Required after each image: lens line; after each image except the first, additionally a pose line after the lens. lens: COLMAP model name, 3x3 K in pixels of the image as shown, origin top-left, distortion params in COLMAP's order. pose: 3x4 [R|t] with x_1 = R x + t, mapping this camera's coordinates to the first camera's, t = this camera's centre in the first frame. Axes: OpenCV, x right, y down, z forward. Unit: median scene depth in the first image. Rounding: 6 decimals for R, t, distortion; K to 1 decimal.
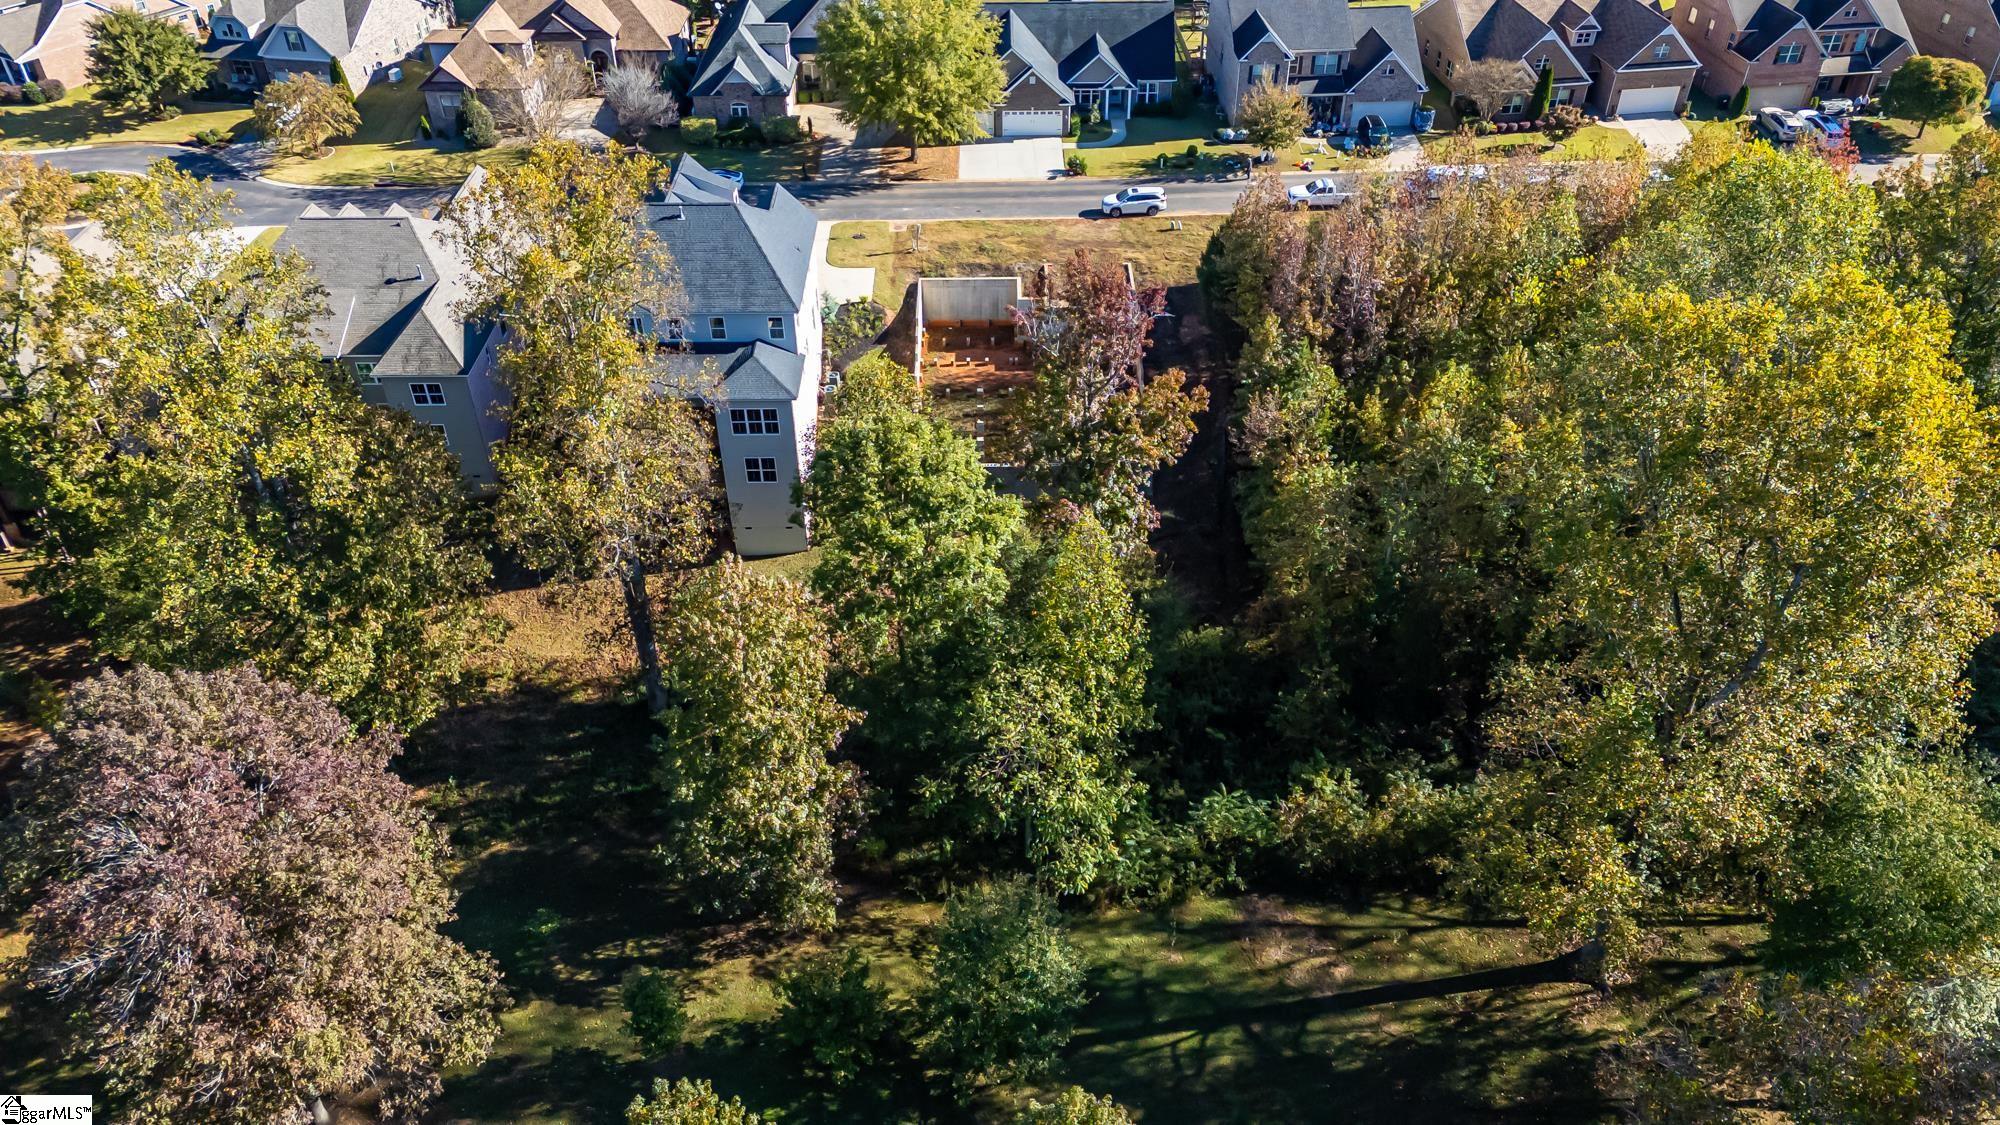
lens RADIAL K [[1467.5, 0, 1000.0], [0, 1467.5, 562.5], [0, 0, 1]] dist [0.069993, -0.005772]
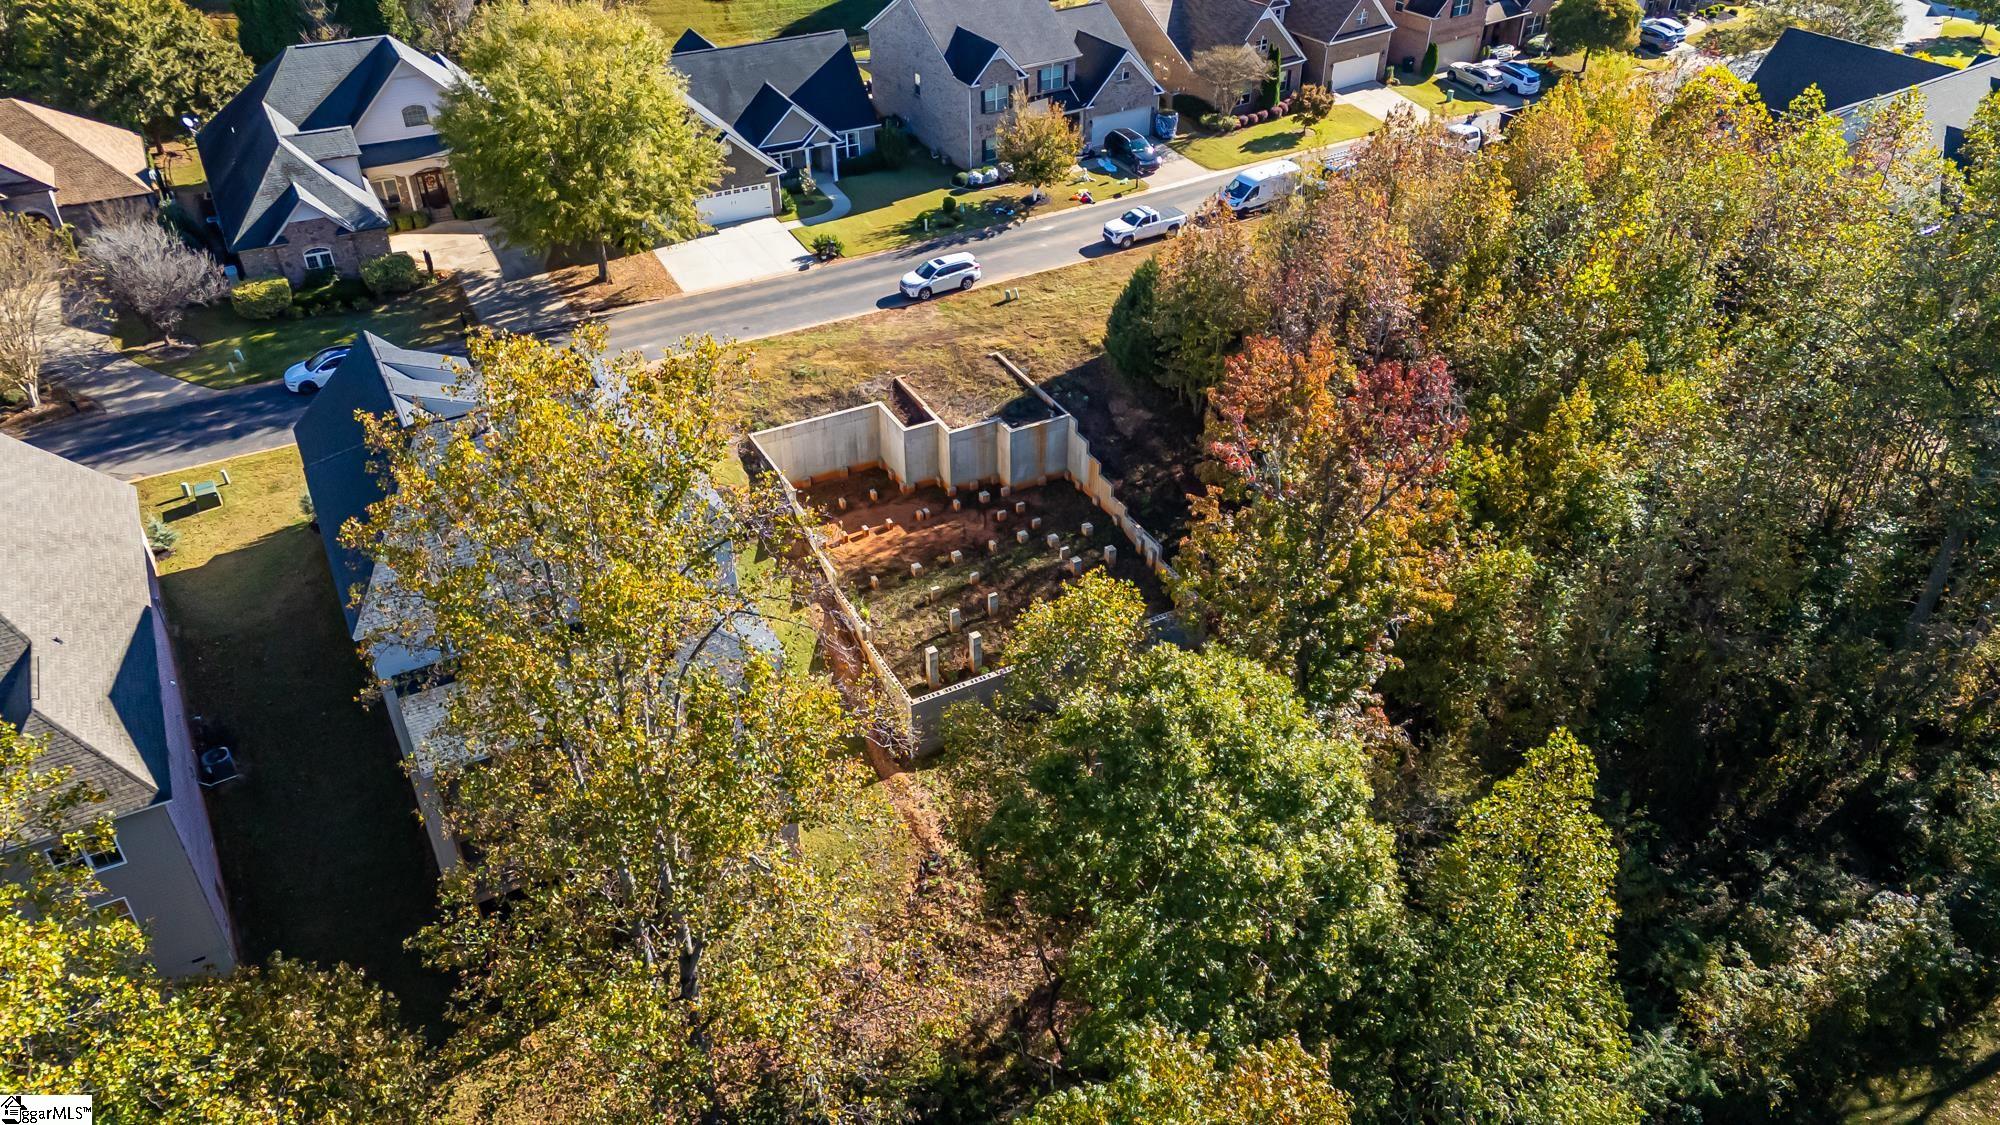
lens RADIAL K [[1469.2, 0, 998.1], [0, 1469.2, 576.4], [0, 0, 1]] dist [0.084723, -0.046392]
pose [[0.888012, -0.266879, 0.374447, -0.199113], [0.278492, 0.960142, 0.023870, -0.095285], [-0.365893, 0.083084, 0.926941, 0.261272]]
